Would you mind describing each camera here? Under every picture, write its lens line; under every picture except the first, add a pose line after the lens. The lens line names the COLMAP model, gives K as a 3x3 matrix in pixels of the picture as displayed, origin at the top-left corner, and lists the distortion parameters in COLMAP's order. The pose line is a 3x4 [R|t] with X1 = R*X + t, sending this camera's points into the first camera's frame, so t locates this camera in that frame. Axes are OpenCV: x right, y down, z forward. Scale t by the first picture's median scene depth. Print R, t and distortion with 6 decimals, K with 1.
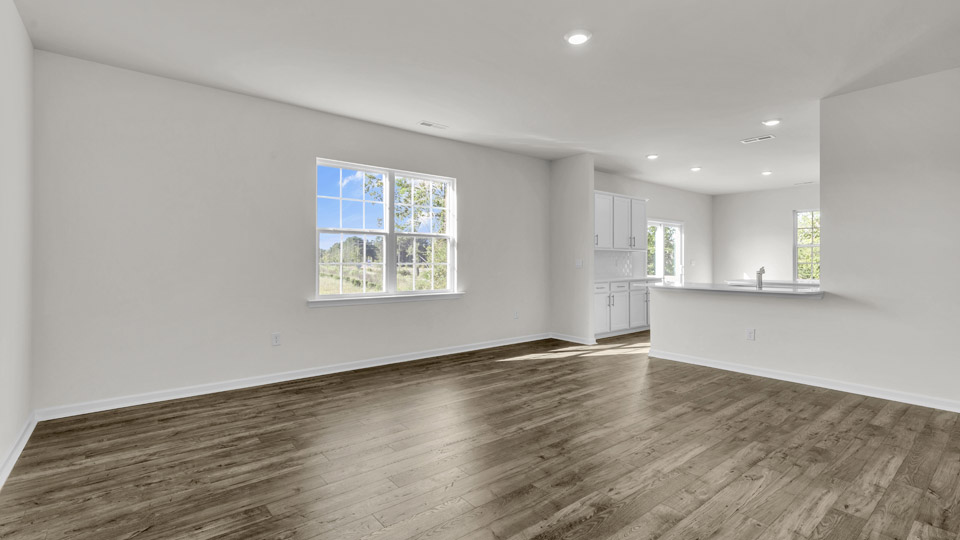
lens RADIAL K [[436.4, 0, 478.8], [0, 436.4, 266.5], [0, 0, 1]] dist [0.001553, 0.000002]
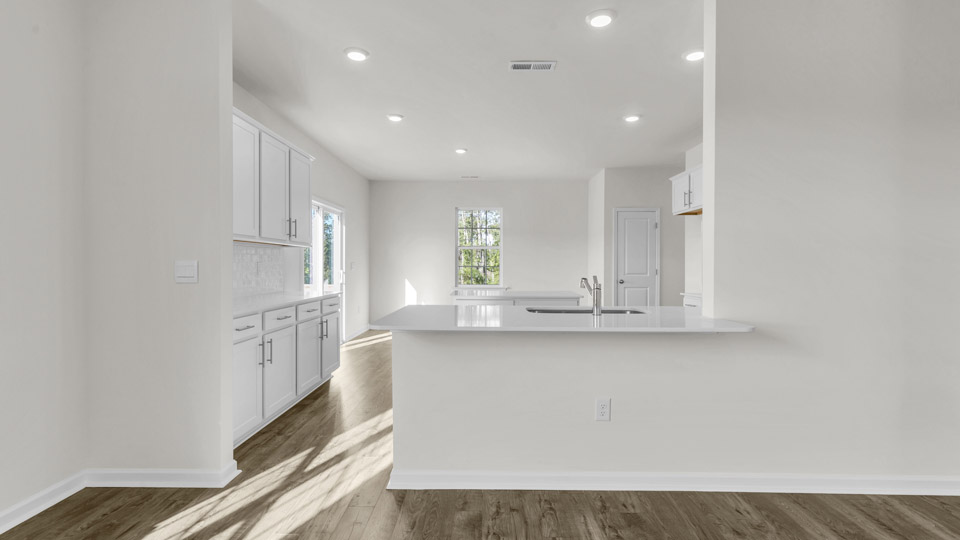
lens RADIAL K [[436.4, 0, 478.8], [0, 436.4, 266.5], [0, 0, 1]] dist [0.001553, 0.000002]
pose [[0.639335, -0.002211, 0.768925, 0.086724], [0.007187, 0.999969, -0.003101, -0.006607], [-0.768895, 0.007509, 0.639331, 0.486656]]
